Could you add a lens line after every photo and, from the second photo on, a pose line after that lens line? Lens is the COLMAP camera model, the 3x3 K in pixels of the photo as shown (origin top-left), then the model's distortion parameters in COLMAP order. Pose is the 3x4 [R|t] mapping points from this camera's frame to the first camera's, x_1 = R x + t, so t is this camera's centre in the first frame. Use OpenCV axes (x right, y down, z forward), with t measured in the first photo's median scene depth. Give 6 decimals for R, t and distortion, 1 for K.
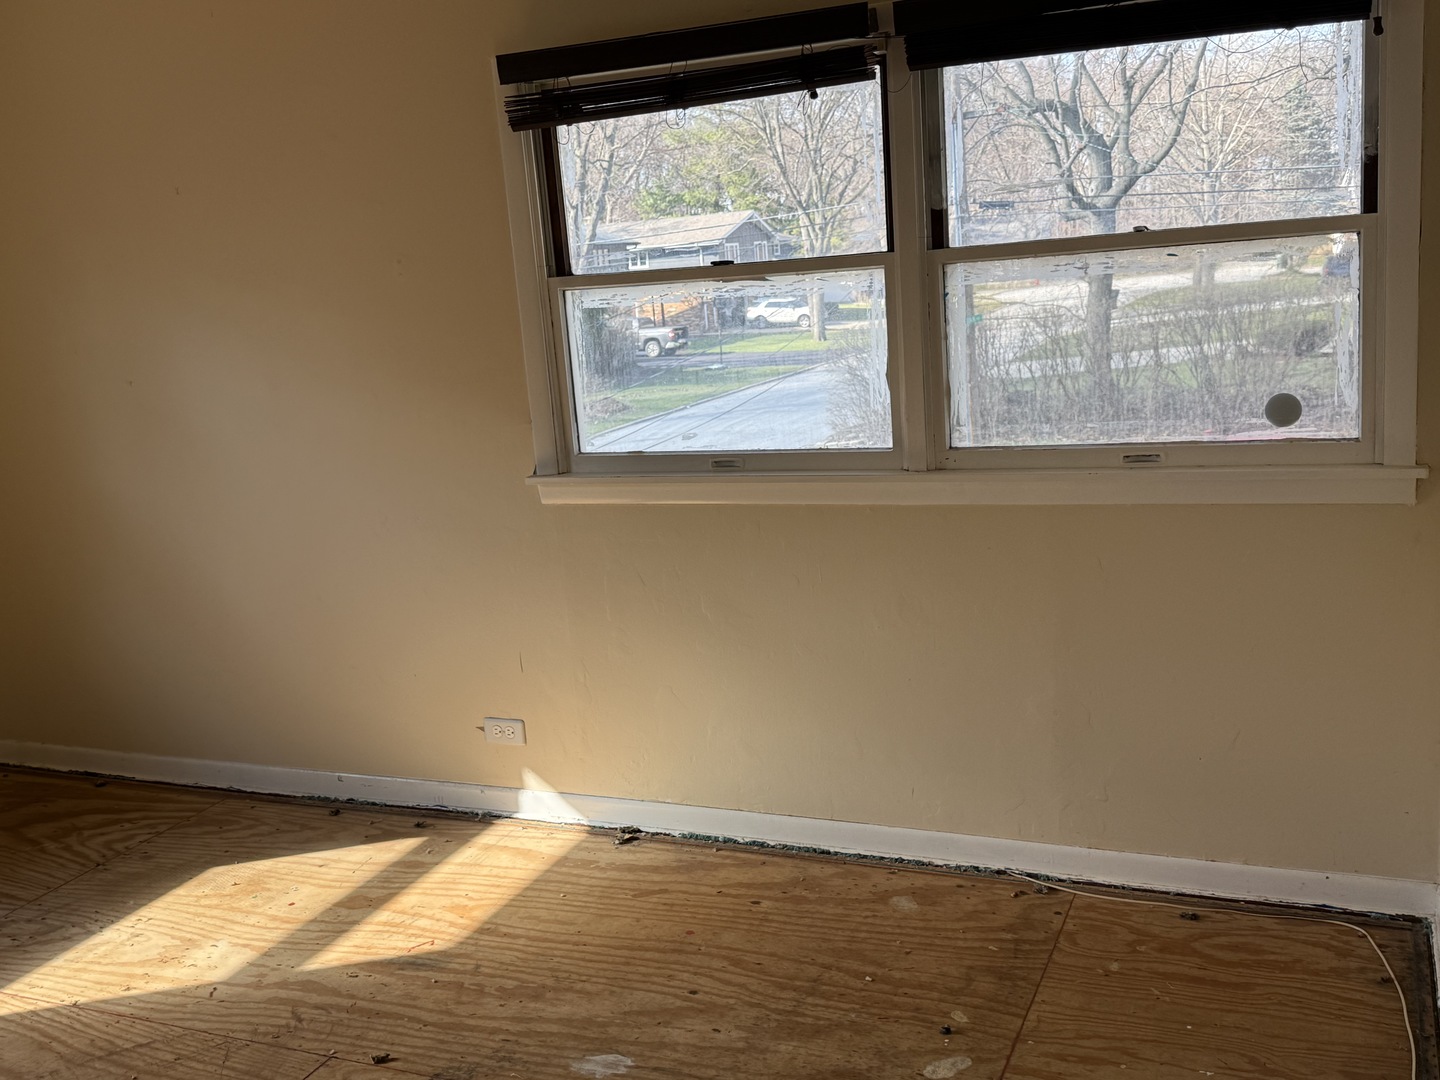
lens RADIAL K [[1480.3, 0, 720.0], [0, 1480.3, 540.0], [0, 0, 1]] dist [-0.025078, -0.022492]
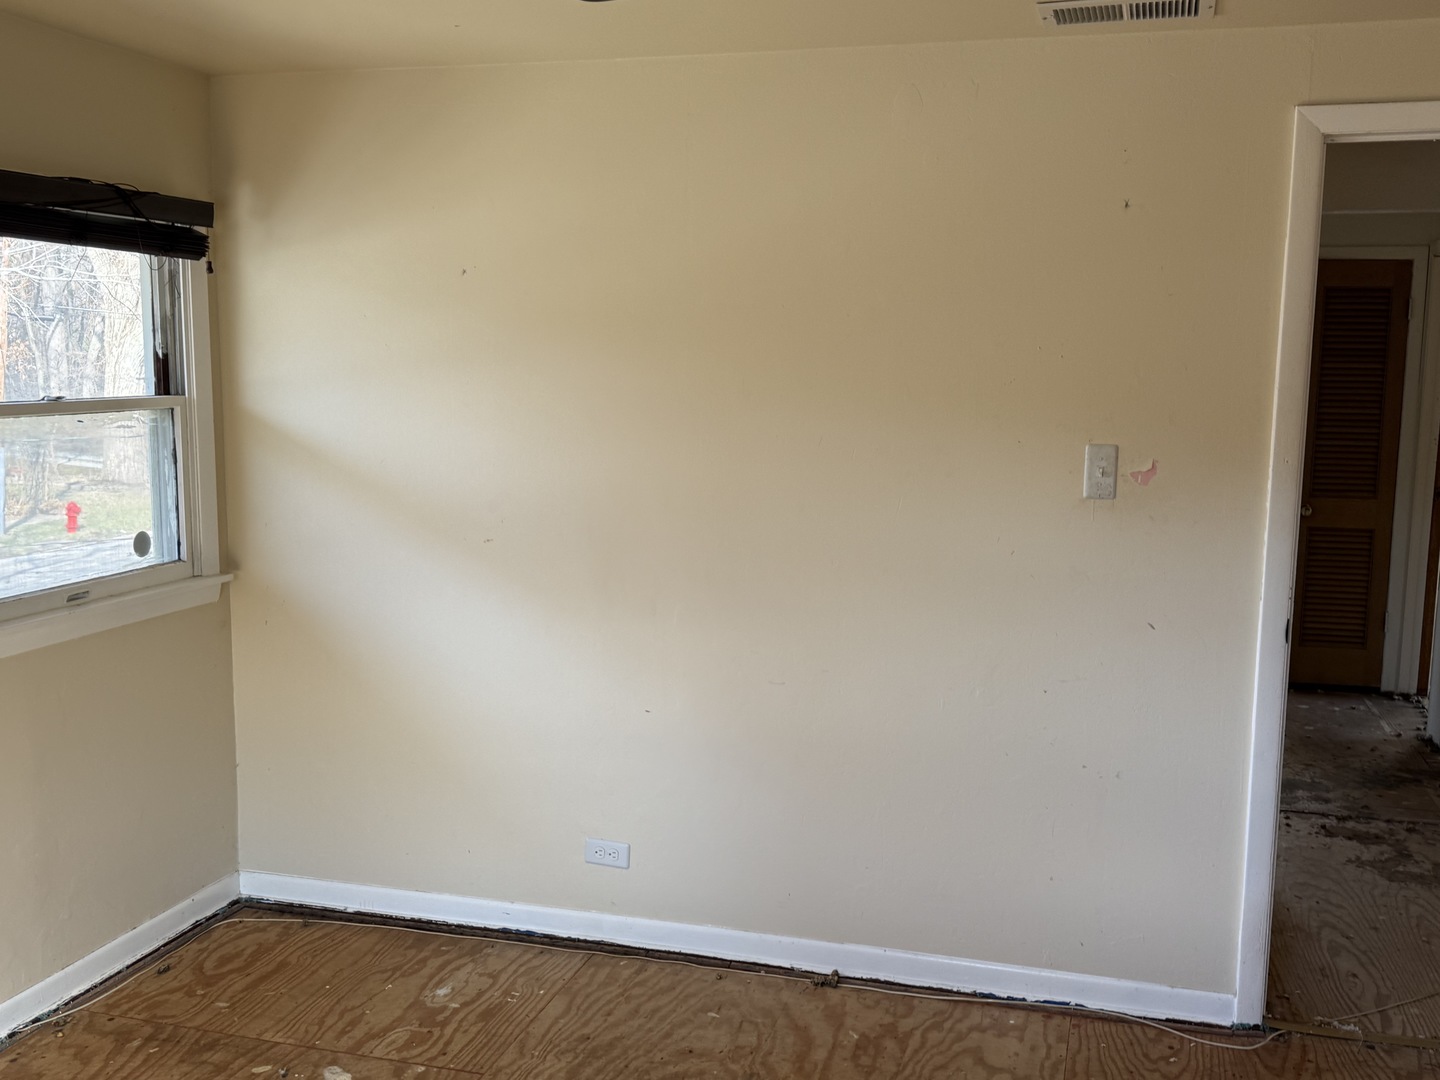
lens RADIAL K [[1495.1, 0, 675.1], [0, 1495.1, 543.7], [0, 0, 1]] dist [0.115028, 0.001964]
pose [[-0.142643, -0.046472, 0.988683, -0.917611], [0.191551, 0.978716, 0.073640, -0.090180], [-0.971062, 0.199888, -0.130705, 0.674564]]
